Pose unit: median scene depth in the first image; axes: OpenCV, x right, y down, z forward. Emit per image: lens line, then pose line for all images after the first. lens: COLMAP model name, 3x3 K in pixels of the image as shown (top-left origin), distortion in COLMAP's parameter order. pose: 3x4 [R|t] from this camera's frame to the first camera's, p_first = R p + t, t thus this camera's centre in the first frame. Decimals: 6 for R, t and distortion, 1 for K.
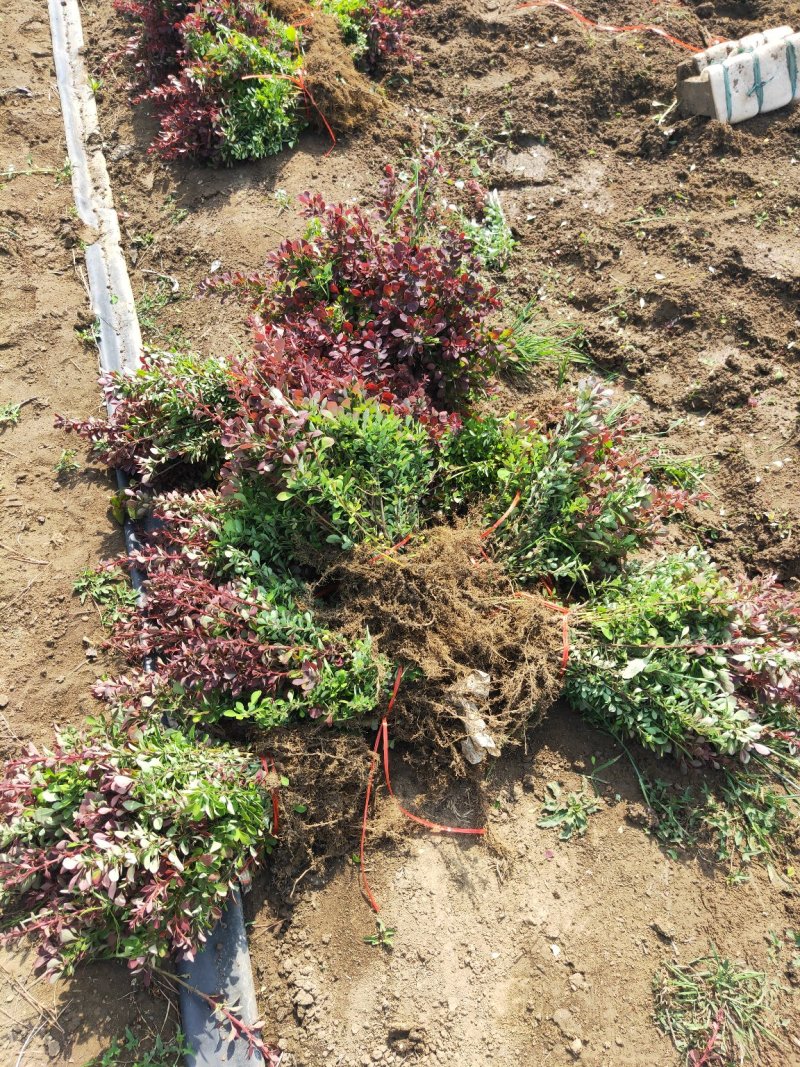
lens RADIAL K [[770.0, 0, 400.0], [0, 770.0, 533.5], [0, 0, 1]] dist [0.012021, 0.002037]
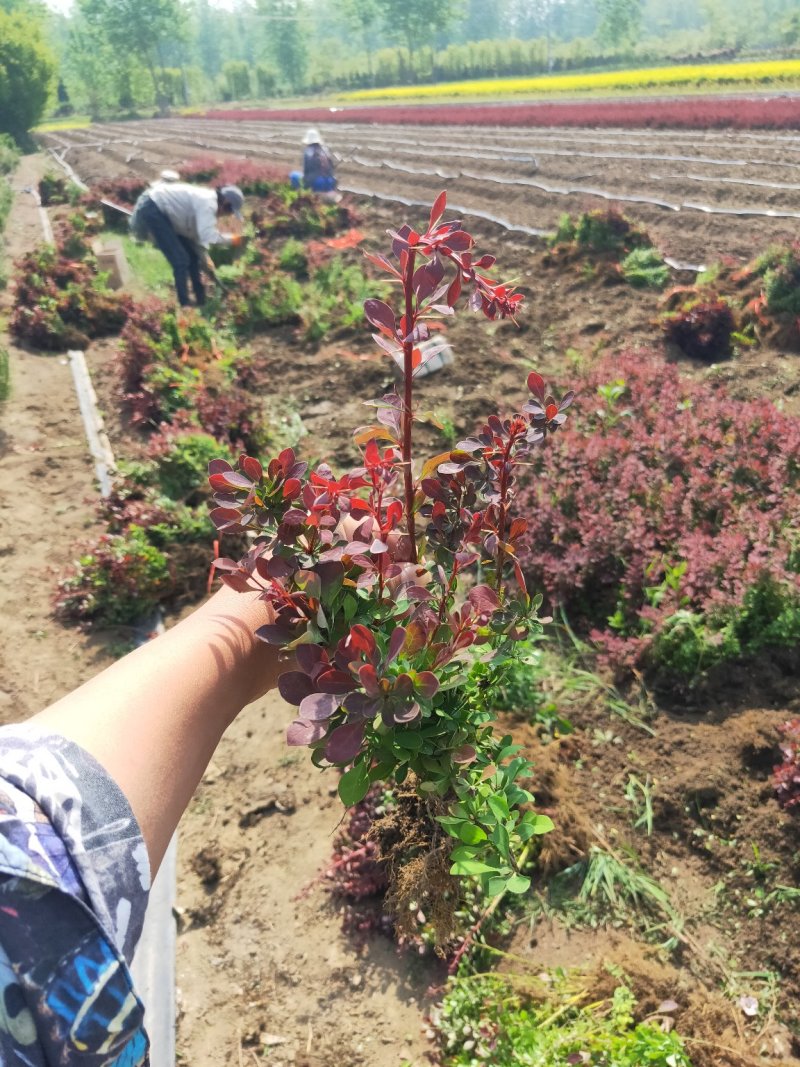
lens RADIAL K [[770.0, 0, 400.0], [0, 770.0, 533.5], [0, 0, 1]] dist [0.012021, 0.002037]
pose [[0.986684, -0.157204, 0.041726, 0.247666], [0.159112, 0.879728, -0.448065, 0.759517], [0.033730, 0.448738, 0.893027, -0.651417]]
